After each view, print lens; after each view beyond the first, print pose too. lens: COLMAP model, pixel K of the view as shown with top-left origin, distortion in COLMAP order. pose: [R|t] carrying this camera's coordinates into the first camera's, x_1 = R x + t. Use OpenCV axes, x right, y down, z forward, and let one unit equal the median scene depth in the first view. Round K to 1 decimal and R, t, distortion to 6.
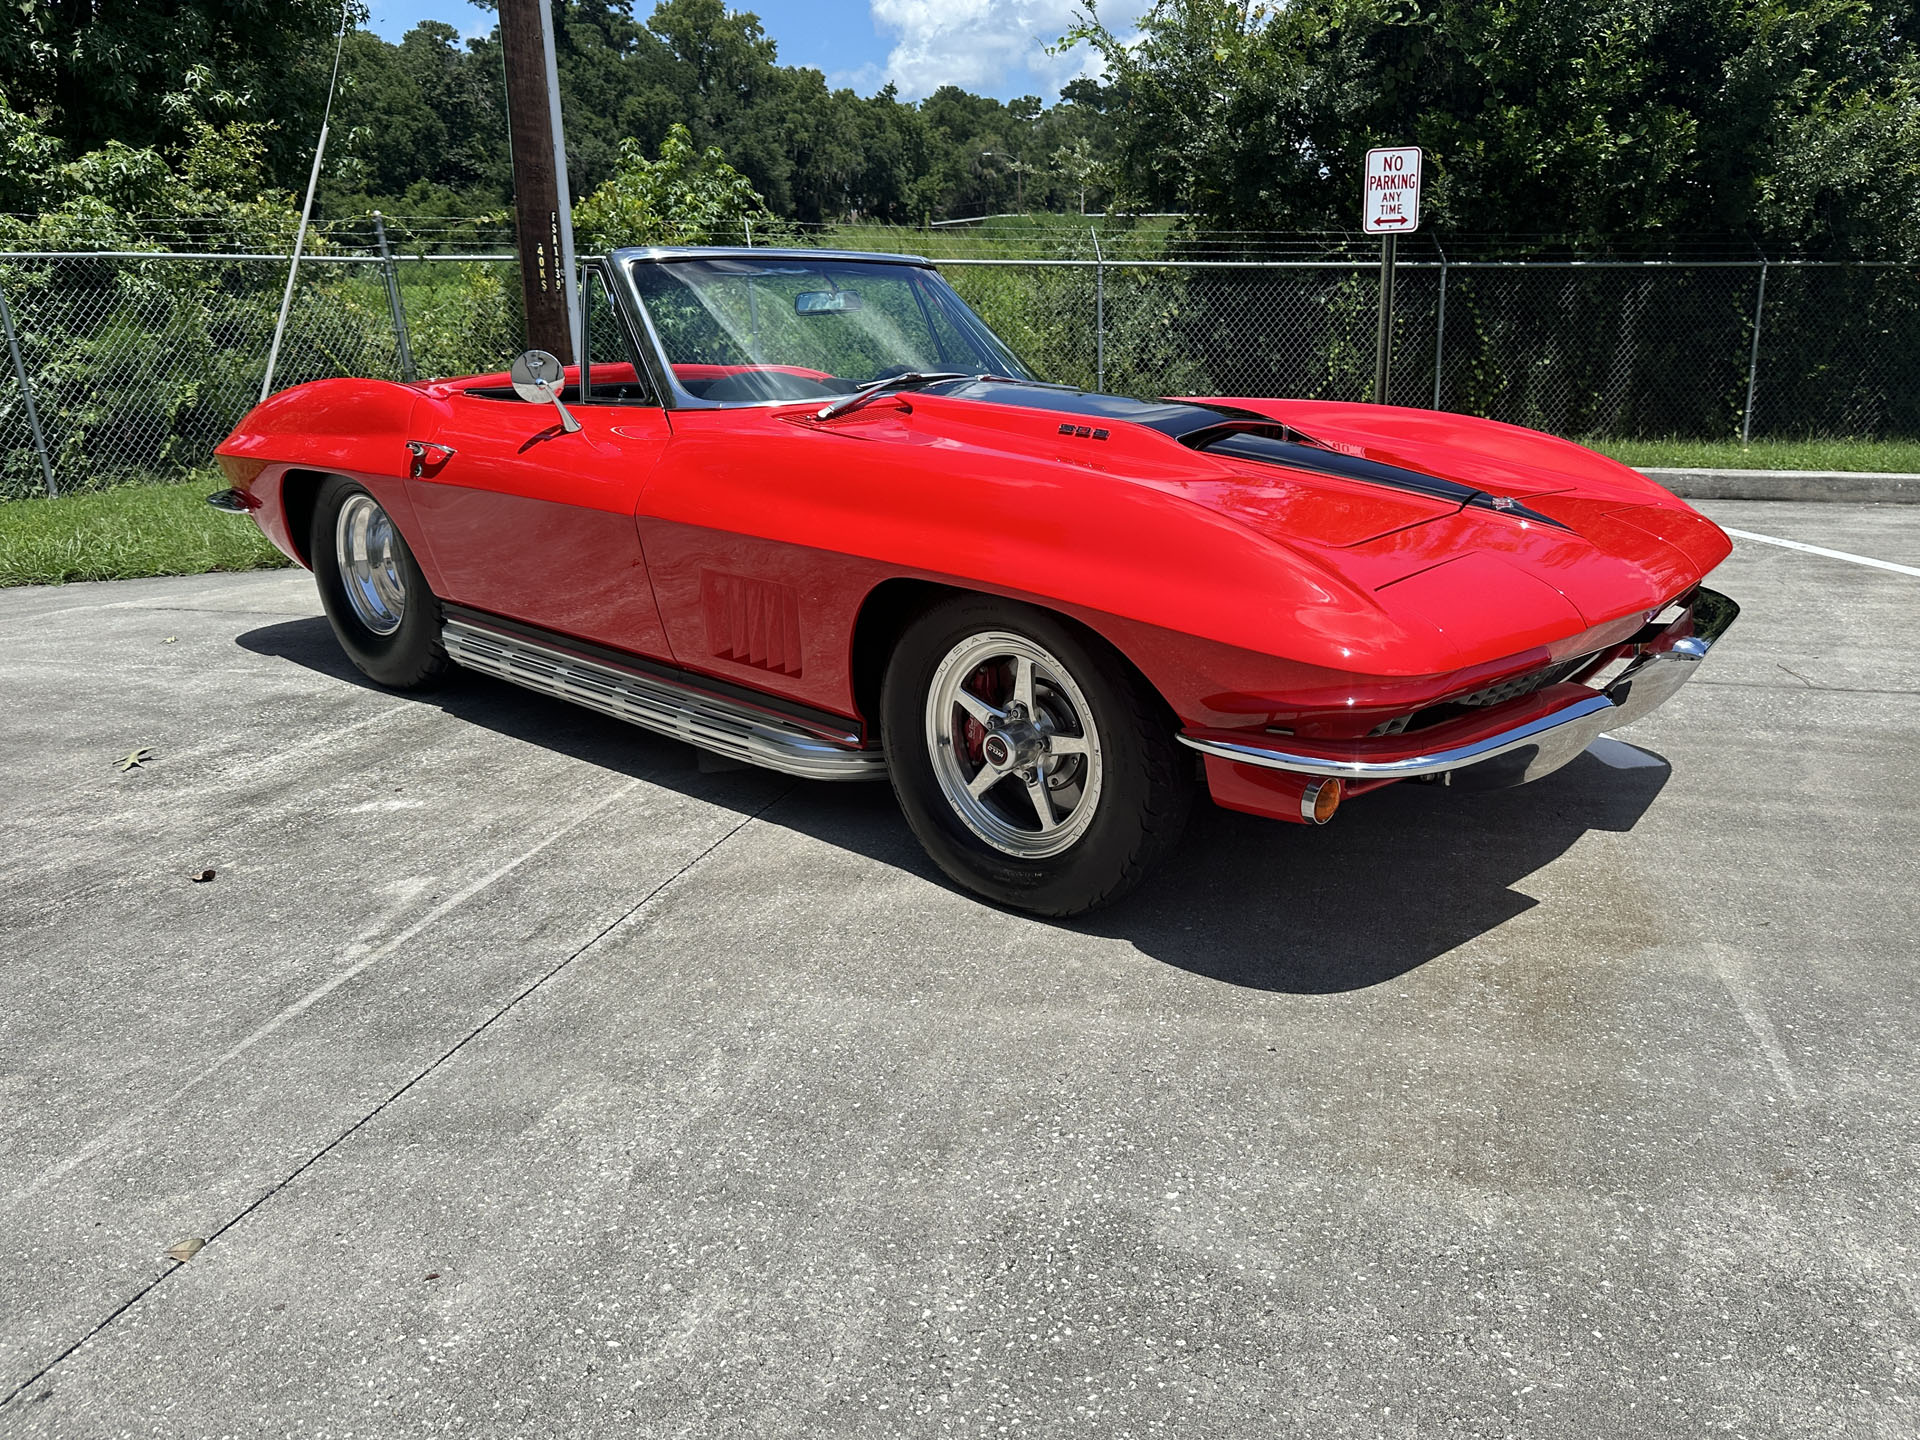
lens RADIAL K [[1432.0, 0, 954.5], [0, 1432.0, 707.6], [0, 0, 1]] dist [0.046366, -0.063398]
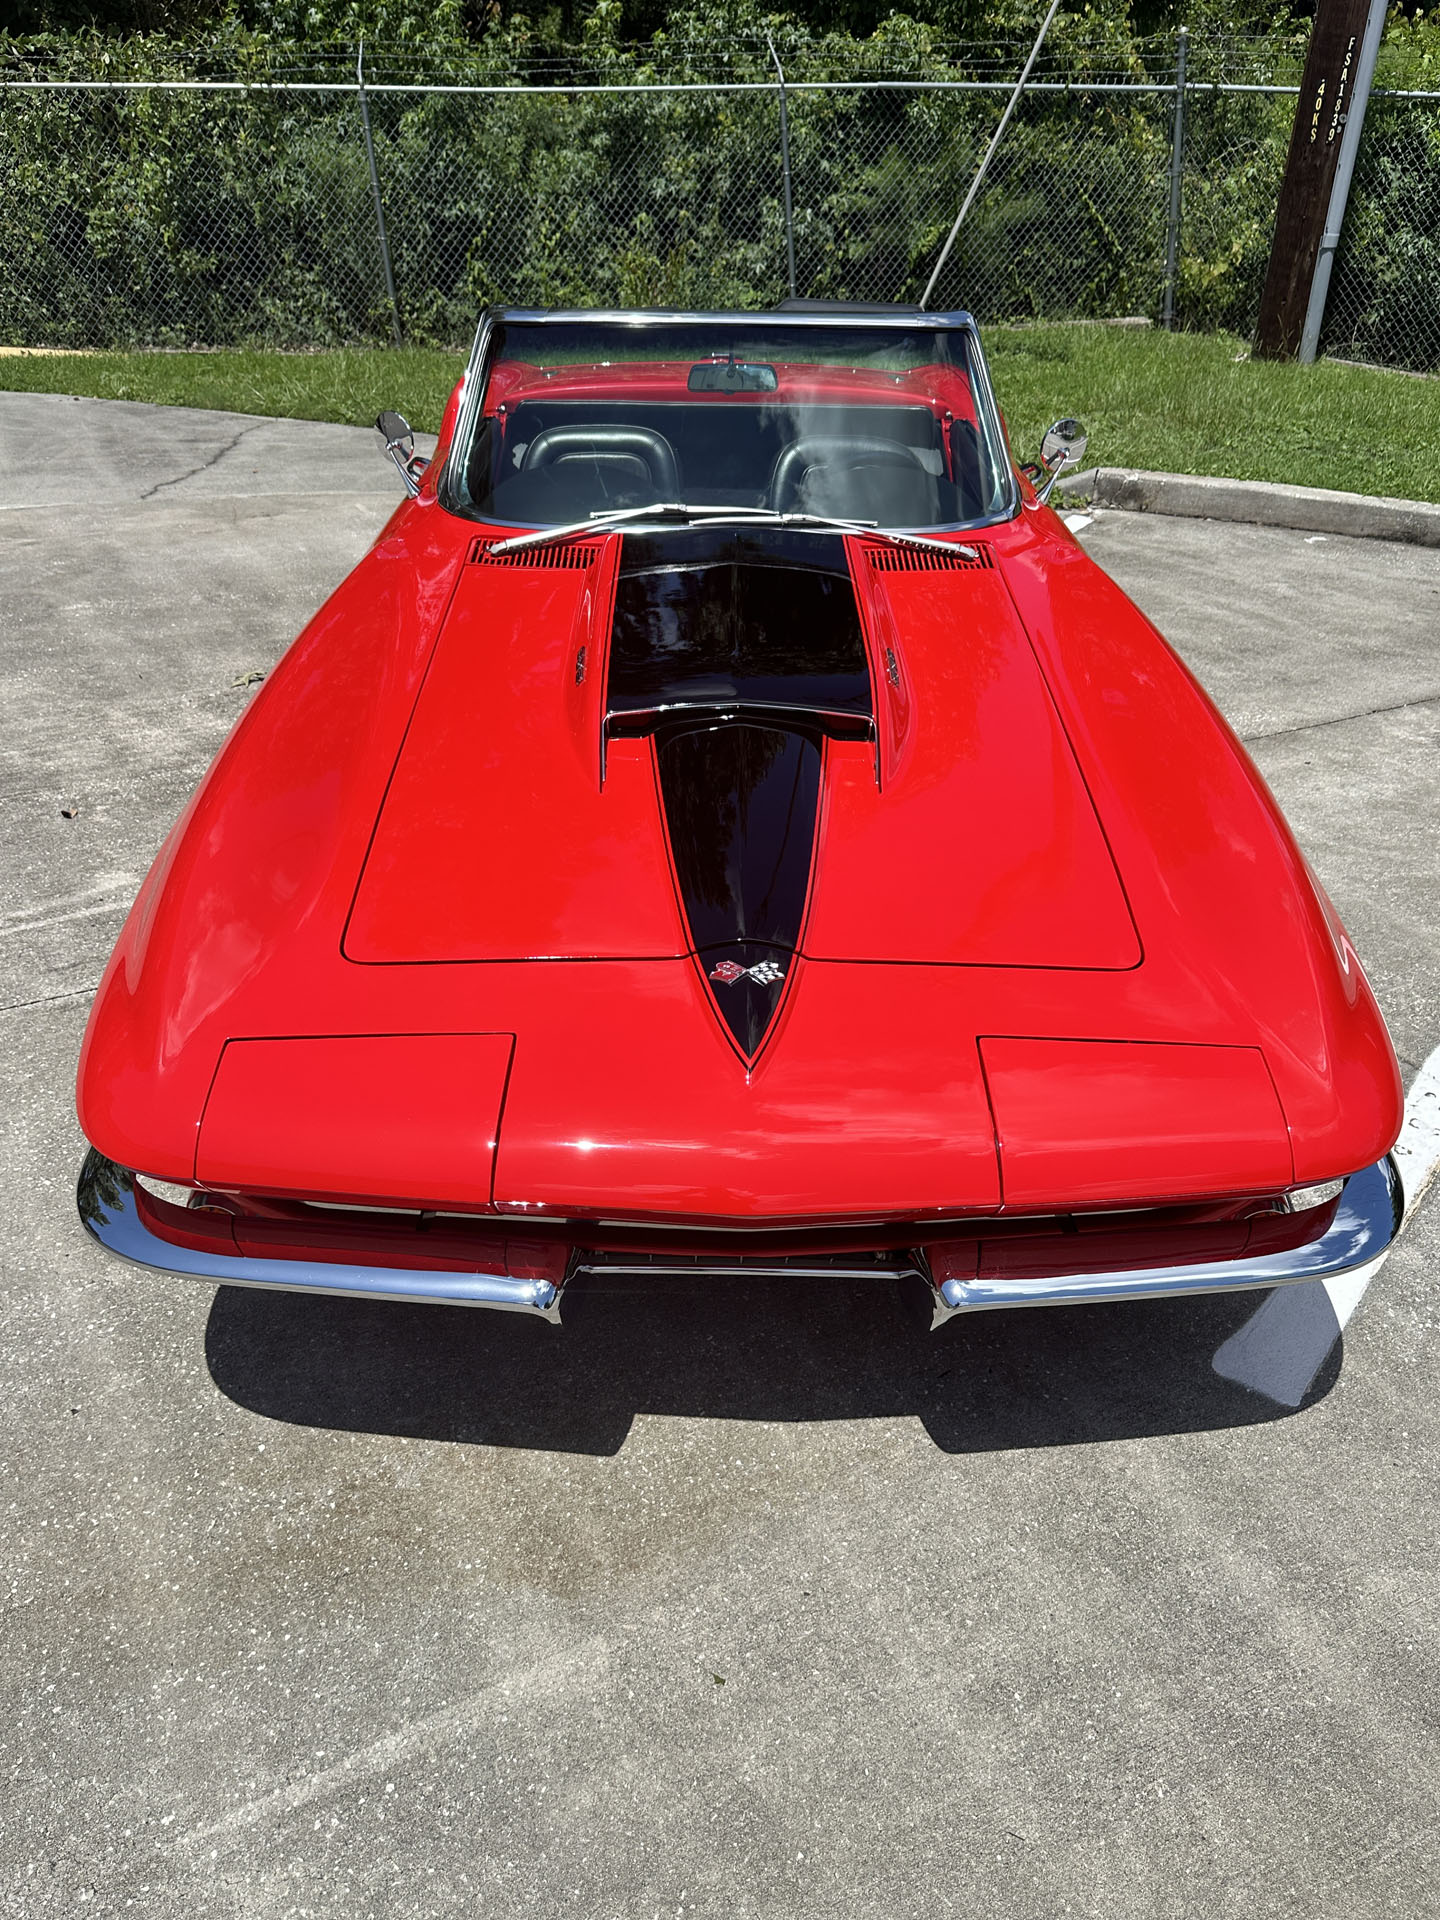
lens RADIAL K [[1432.0, 0, 726.1], [0, 1432.0, 951.2], [0, 0, 1]] dist [0.046366, -0.063398]
pose [[0.682075, 0.405382, -0.608637, 0.605343], [-0.216445, 0.906907, 0.361483, -0.305568], [0.698516, -0.114822, 0.706322, 0.388961]]
